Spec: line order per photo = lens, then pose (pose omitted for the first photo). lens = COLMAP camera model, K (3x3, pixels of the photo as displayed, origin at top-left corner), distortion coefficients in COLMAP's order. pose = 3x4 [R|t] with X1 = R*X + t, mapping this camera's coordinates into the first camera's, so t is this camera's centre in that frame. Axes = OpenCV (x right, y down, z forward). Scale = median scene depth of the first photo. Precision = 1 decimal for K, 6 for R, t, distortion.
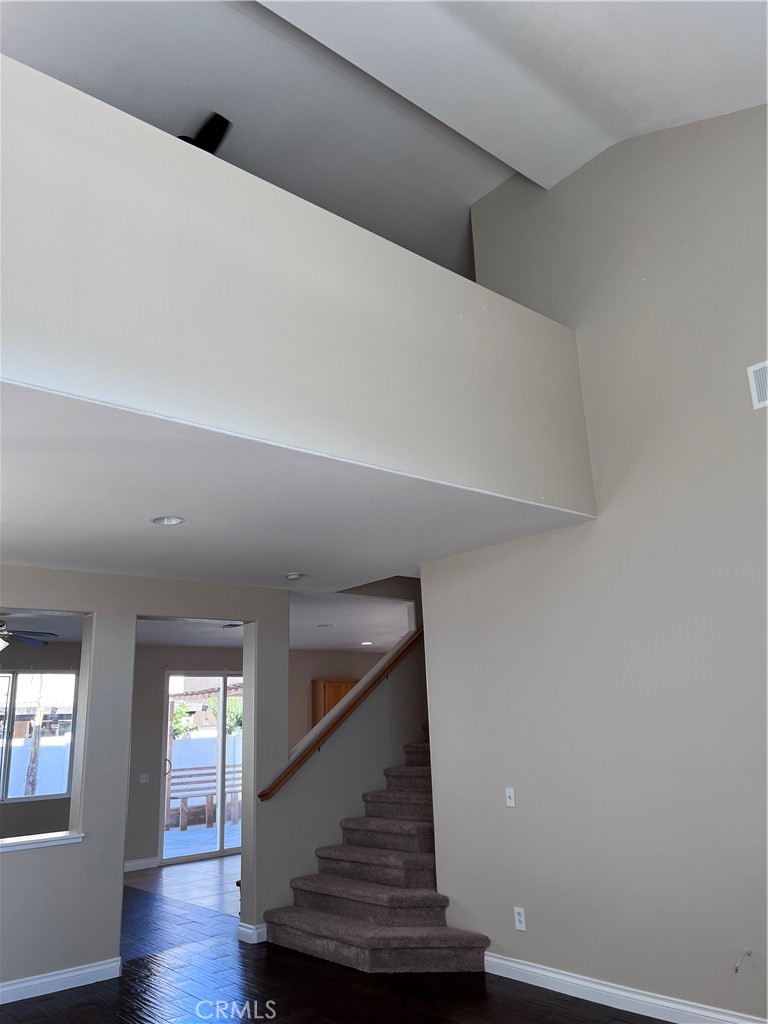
lens RADIAL K [[768.5, 0, 384.4], [0, 768.5, 518.1], [0, 0, 1]] dist [0.080499, -0.103381]
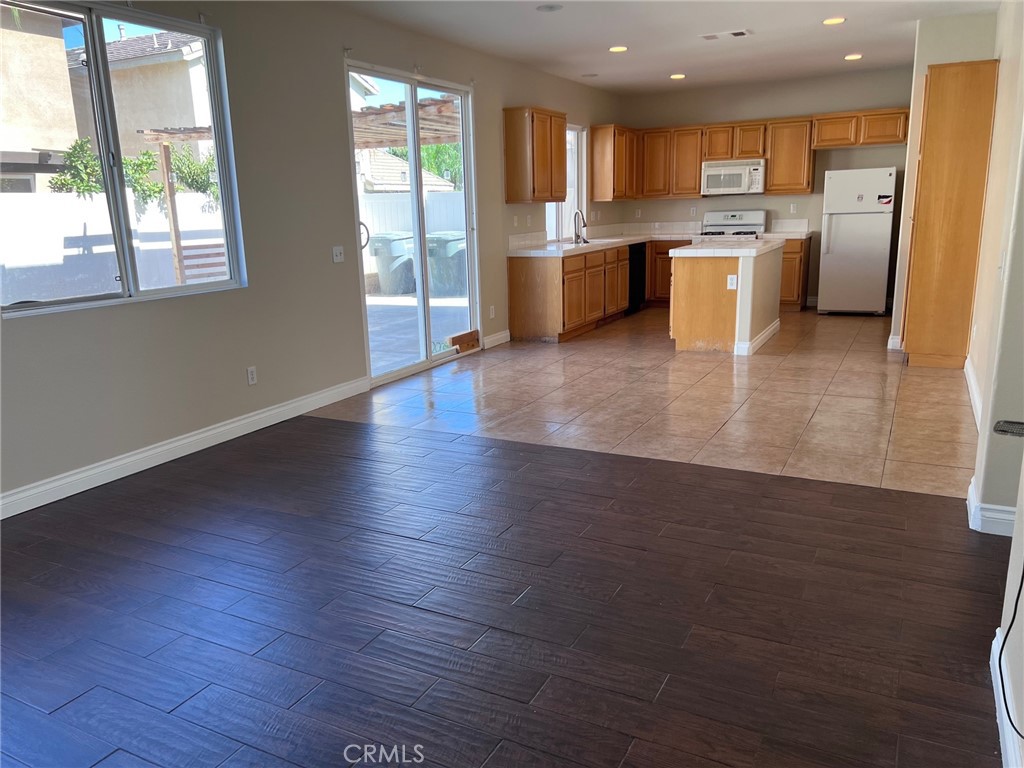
lens RADIAL K [[768.5, 0, 510.9], [0, 768.5, 392.2], [0, 0, 1]] dist [0.080499, -0.103381]
pose [[0.925308, -0.072782, 0.372167, -0.389638], [-0.111585, 0.885704, 0.450641, 0.147617], [-0.362428, -0.458510, 0.811427, 0.428505]]
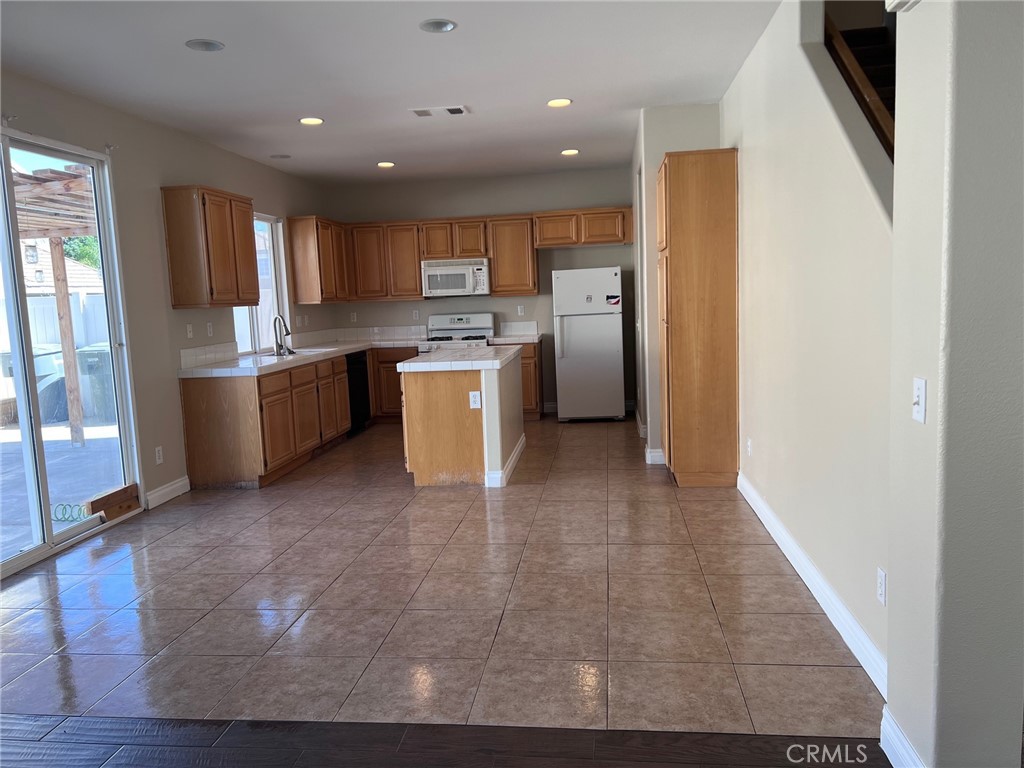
lens RADIAL K [[768.5, 0, 508.8], [0, 768.5, 389.4], [0, 0, 1]] dist [0.080499, -0.103381]
pose [[0.735251, -0.069967, 0.674174, -0.307262], [-0.169392, 0.944126, 0.282722, 0.178043], [-0.656286, -0.322072, 0.682318, 0.558969]]
